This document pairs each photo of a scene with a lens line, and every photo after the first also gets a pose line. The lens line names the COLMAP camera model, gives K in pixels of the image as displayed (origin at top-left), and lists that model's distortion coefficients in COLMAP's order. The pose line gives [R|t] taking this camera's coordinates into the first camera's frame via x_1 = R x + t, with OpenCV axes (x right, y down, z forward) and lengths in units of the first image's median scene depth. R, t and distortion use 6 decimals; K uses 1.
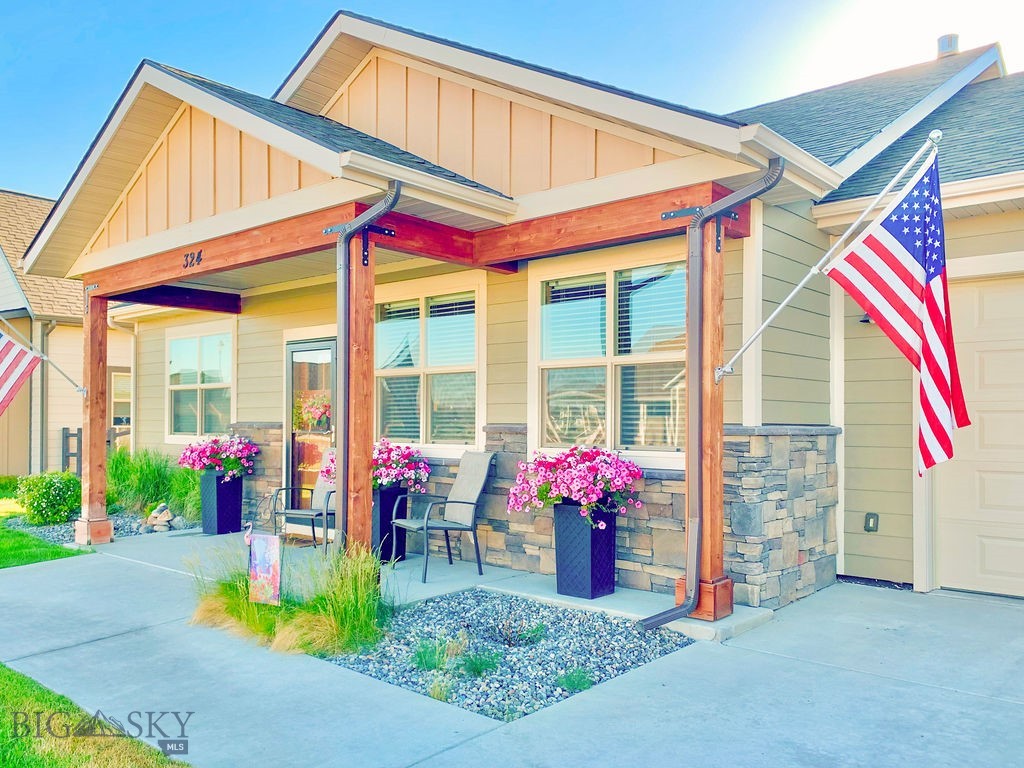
lens RADIAL K [[835.4, 0, 531.0], [0, 835.4, 388.4], [0, 0, 1]] dist [-0.003894, -0.002079]
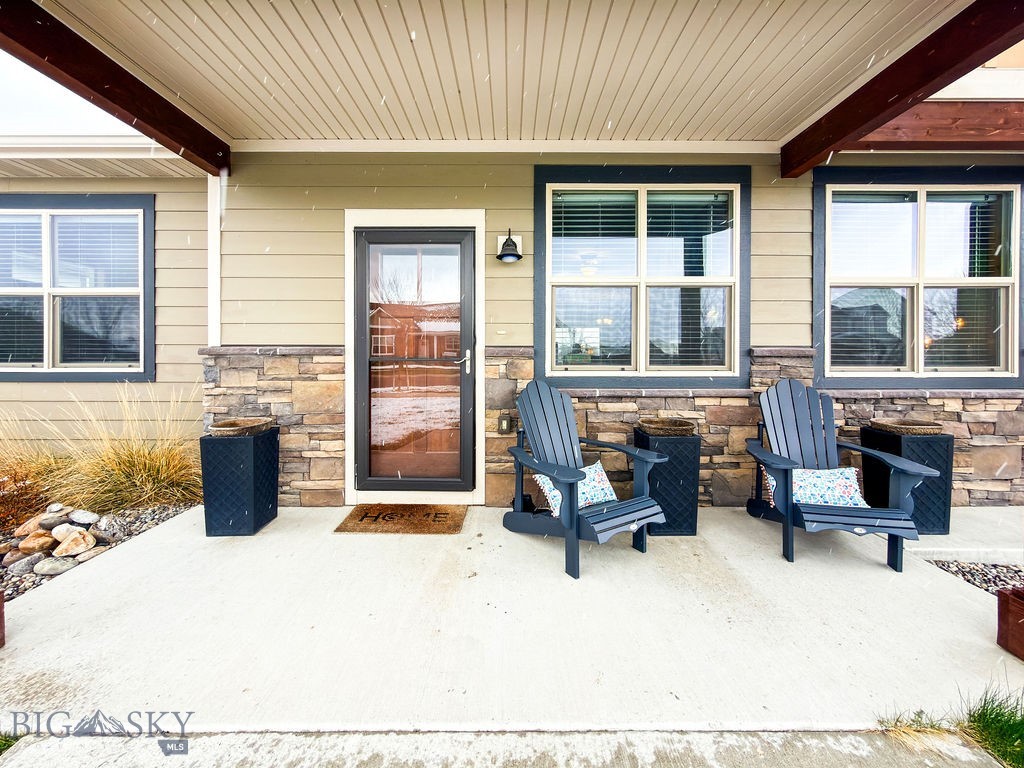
lens RADIAL K [[430.6, 0, 520.8], [0, 430.6, 352.5], [0, 0, 1]] dist [-0.007557, 0.001384]
pose [[0.766711, -0.008520, 0.641936, -0.459285], [-0.022920, 0.998911, 0.040634, 0.032266], [-0.641584, -0.045868, 0.765680, 0.709521]]
